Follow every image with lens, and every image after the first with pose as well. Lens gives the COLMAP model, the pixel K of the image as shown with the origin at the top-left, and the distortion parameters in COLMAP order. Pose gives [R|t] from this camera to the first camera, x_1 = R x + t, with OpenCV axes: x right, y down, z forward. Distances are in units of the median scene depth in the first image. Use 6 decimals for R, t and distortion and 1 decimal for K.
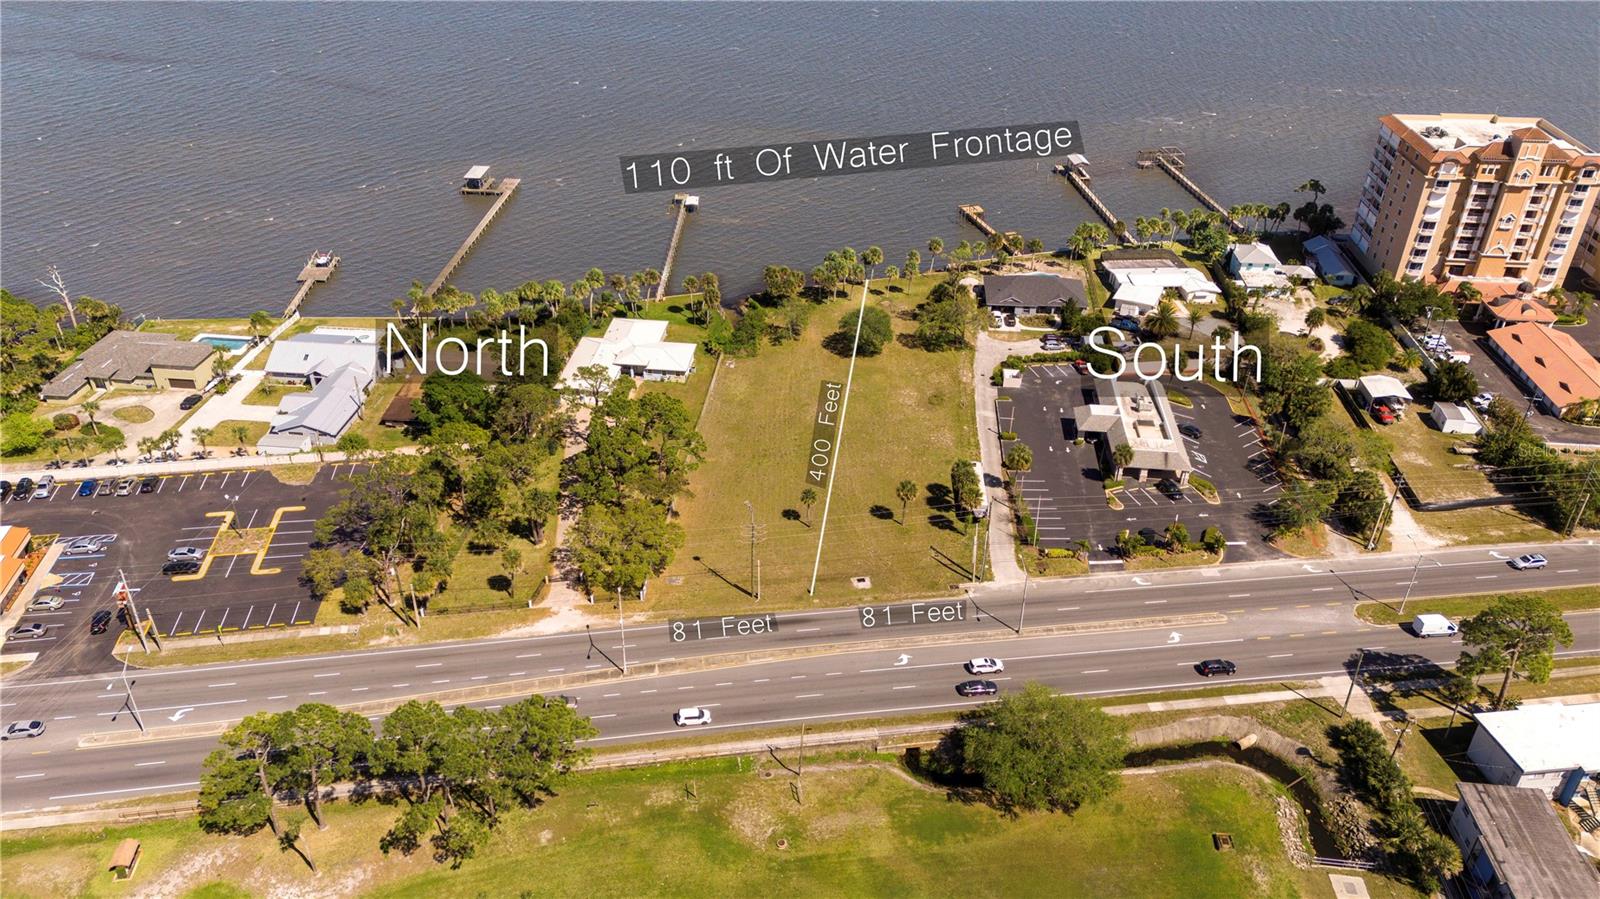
lens RADIAL K [[1220.4, 0, 800.0], [0, 1220.4, 449.5], [0, 0, 1]] dist [0.087205, -0.056569]
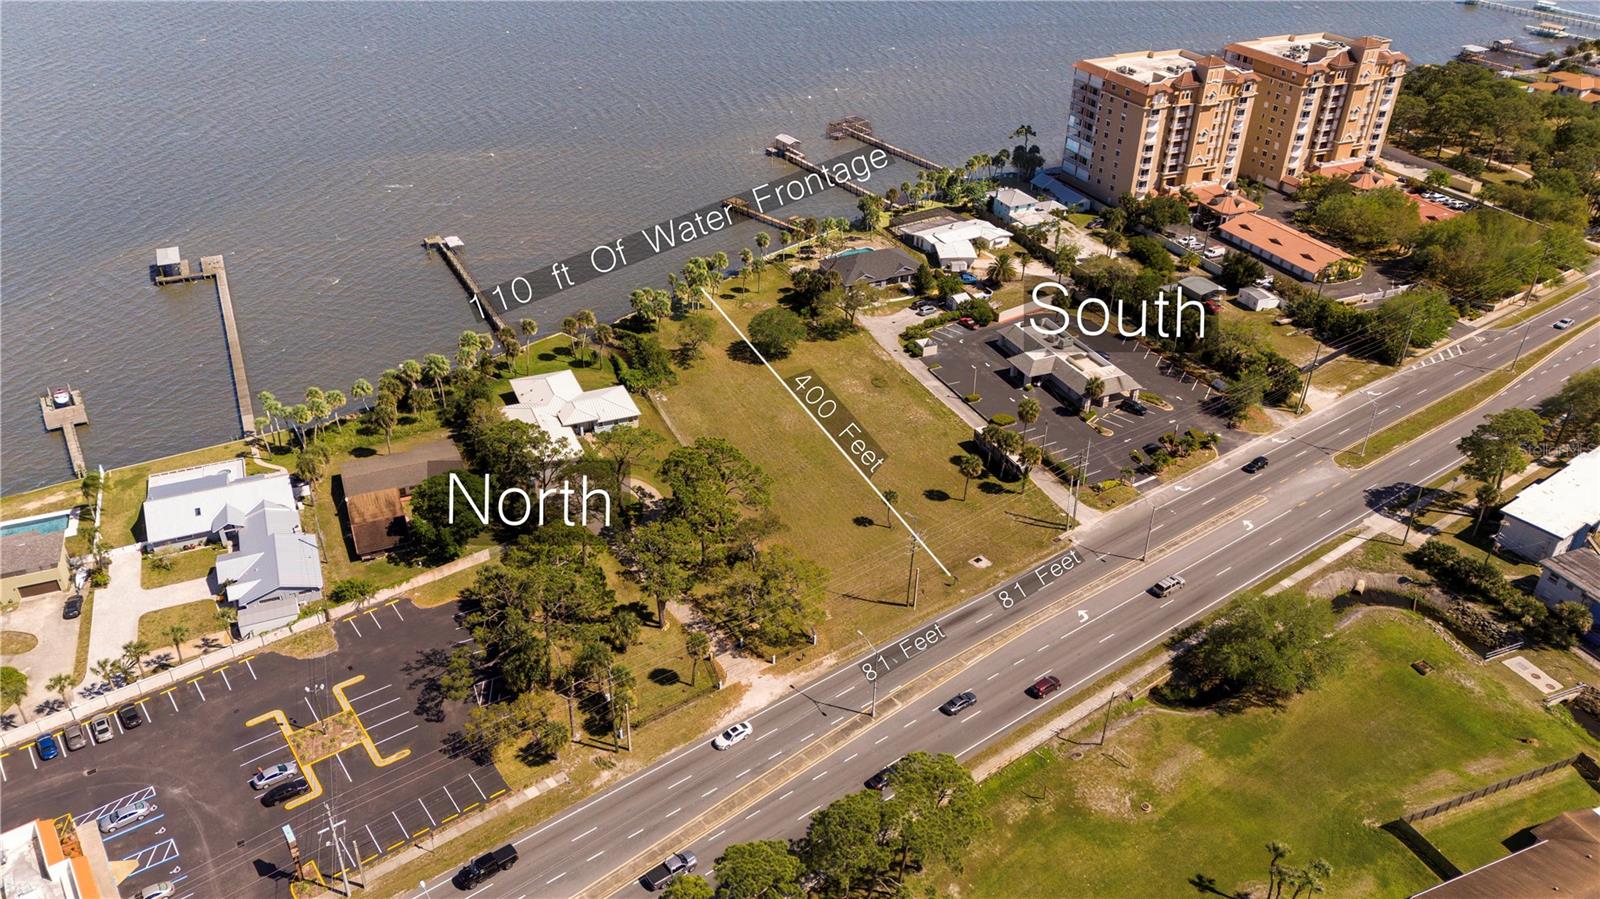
lens RADIAL K [[1220.4, 0, 800.0], [0, 1220.4, 449.5], [0, 0, 1]] dist [0.087205, -0.056569]
pose [[0.871331, -0.252961, 0.420468, -0.370780], [0.248493, 0.966353, 0.066427, -0.067046], [-0.423125, 0.046604, 0.904872, 0.095366]]
